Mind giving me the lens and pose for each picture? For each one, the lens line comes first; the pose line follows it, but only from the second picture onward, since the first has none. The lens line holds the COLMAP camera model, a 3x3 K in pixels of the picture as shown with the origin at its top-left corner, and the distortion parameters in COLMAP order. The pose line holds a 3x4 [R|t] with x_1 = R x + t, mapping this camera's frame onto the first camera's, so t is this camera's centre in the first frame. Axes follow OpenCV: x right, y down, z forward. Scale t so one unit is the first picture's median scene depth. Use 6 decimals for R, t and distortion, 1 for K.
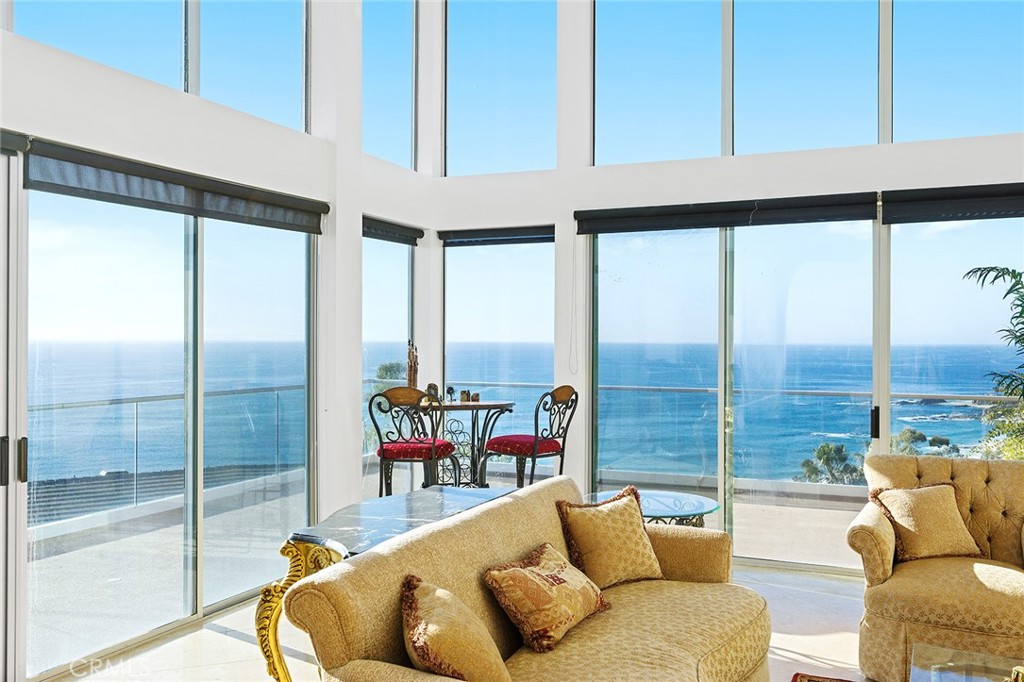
lens RADIAL K [[918.4, 0, 504.0], [0, 918.4, 338.0], [0, 0, 1]] dist [0.001215, -0.003955]
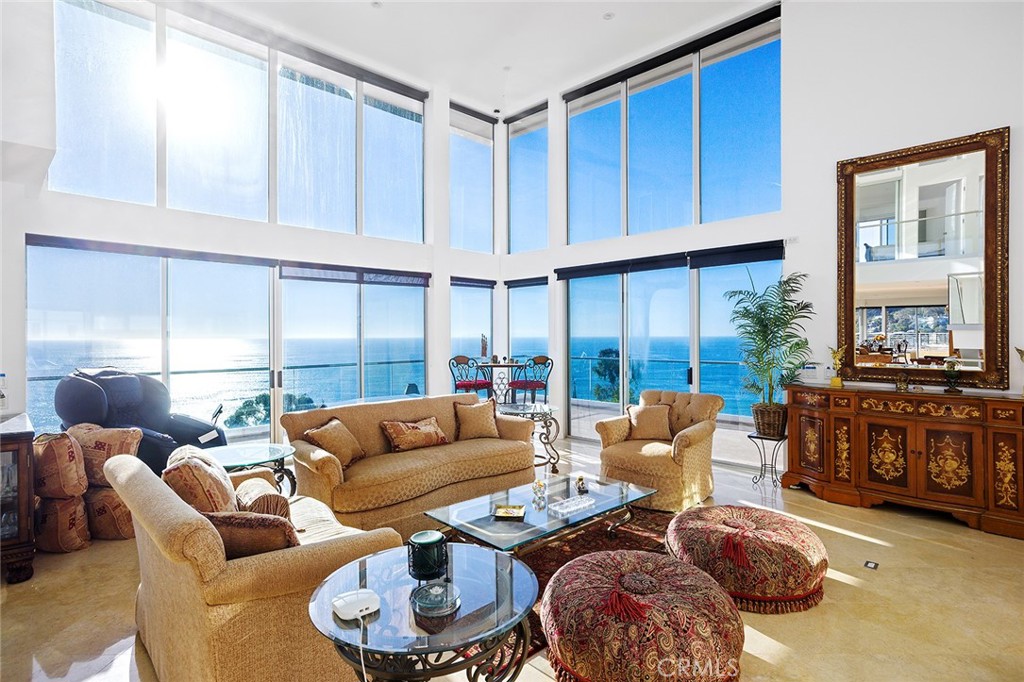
lens RADIAL K [[554.2, 0, 516.3], [0, 554.2, 337.8], [0, 0, 1]] dist [-0.004643, -0.001627]
pose [[0.925878, -0.007960, -0.377738, 0.496033], [0.009575, 0.999951, 0.002397, 0.008701], [0.377700, -0.005836, 0.925909, -0.165297]]
